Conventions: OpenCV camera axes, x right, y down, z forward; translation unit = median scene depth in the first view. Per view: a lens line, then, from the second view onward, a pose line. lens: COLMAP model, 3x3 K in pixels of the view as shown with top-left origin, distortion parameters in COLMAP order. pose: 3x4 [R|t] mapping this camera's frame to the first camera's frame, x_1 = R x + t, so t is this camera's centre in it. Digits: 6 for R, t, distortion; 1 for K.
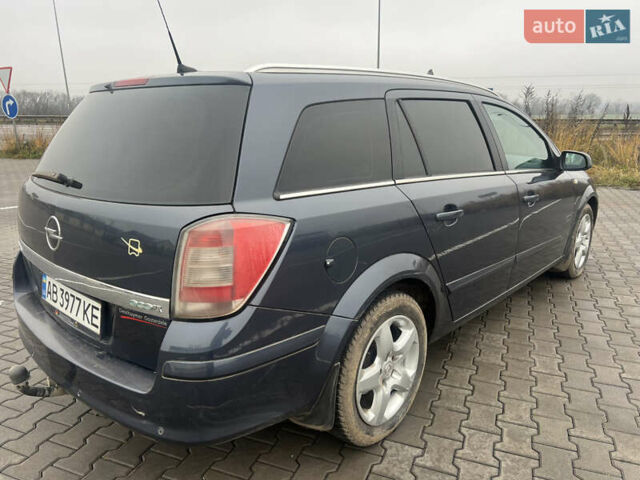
lens RADIAL K [[482.8, 0, 320.0], [0, 482.8, 240.0], [0, 0, 1]] dist [0.050456, -0.058398]
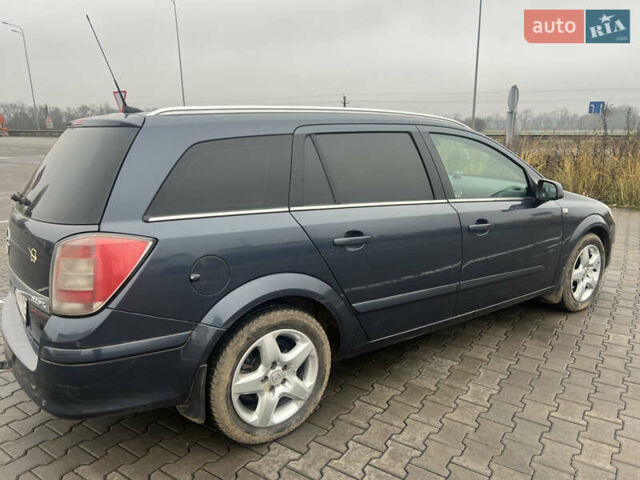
lens RADIAL K [[482.8, 0, 320.0], [0, 482.8, 240.0], [0, 0, 1]] dist [0.050456, -0.058398]
pose [[0.977100, 0.047866, -0.207328, 0.460297], [-0.053579, 0.998321, -0.022026, -0.027717], [0.205925, 0.032630, 0.978024, -0.072560]]
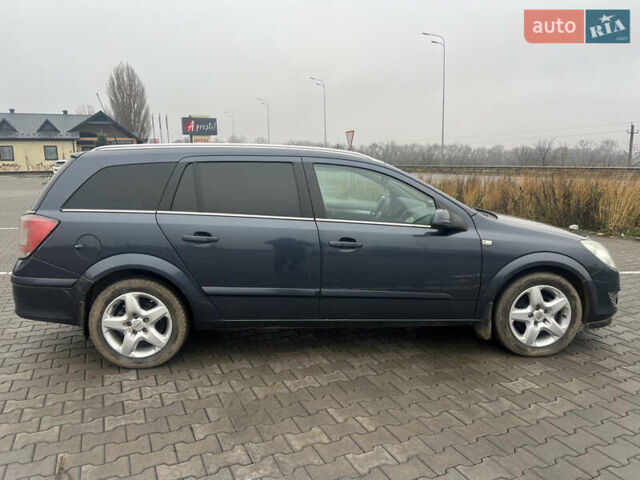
lens RADIAL K [[482.8, 0, 320.0], [0, 482.8, 240.0], [0, 0, 1]] dist [0.050456, -0.058398]
pose [[0.719469, 0.110373, -0.685699, 1.703802], [-0.175887, 0.984063, -0.026151, -0.081335], [0.671884, 0.139420, 0.727416, 0.186611]]
